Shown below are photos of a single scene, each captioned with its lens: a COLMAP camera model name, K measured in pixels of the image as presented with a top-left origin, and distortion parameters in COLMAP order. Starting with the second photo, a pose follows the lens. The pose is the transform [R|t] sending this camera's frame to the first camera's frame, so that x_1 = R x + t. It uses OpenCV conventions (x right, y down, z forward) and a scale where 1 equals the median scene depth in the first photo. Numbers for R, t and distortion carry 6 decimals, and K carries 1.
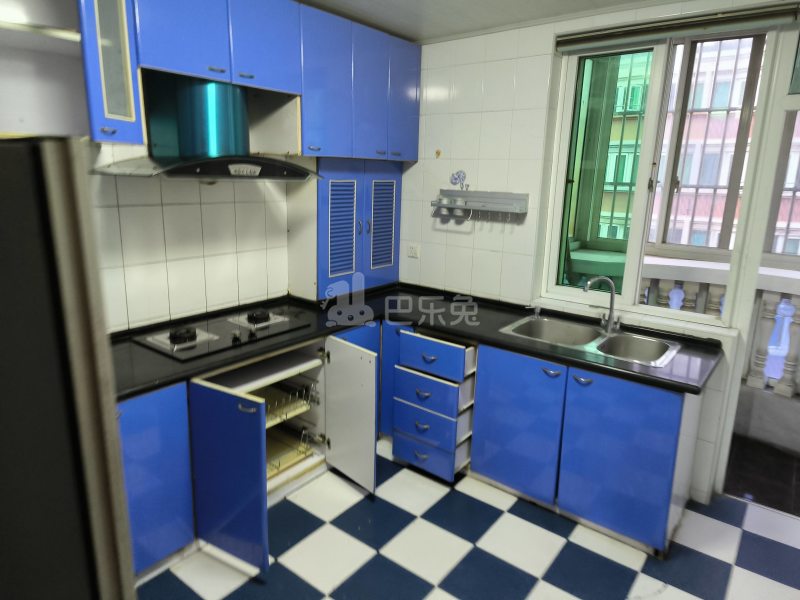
lens RADIAL K [[531.7, 0, 401.5], [0, 531.7, 288.7], [0, 0, 1]] dist [0.066156, -0.043644]
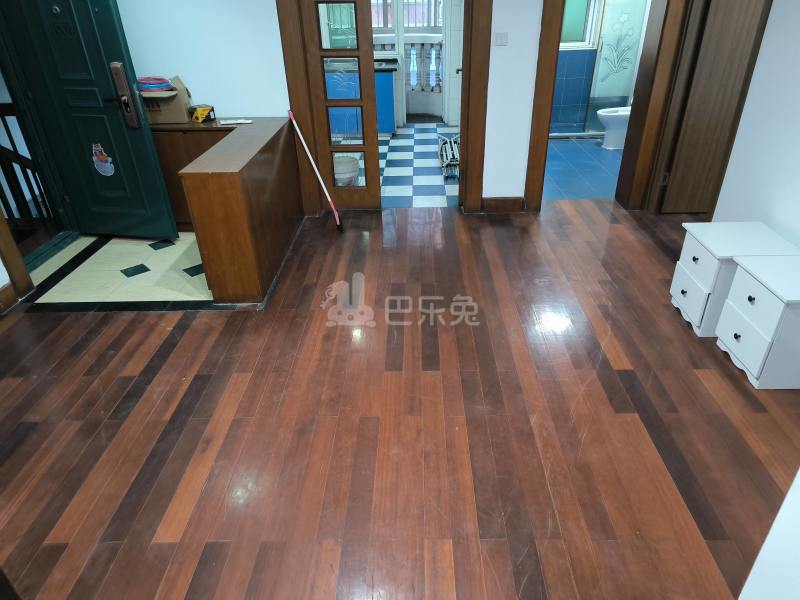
lens RADIAL K [[529.0, 0, 404.1], [0, 529.0, 298.1], [0, 0, 1]] dist [0.071304, -0.052056]
pose [[0.805919, -0.326484, 0.493866, -1.058283], [0.167497, 0.925855, 0.338730, 0.296706], [-0.567838, -0.190268, 0.800849, -1.342172]]
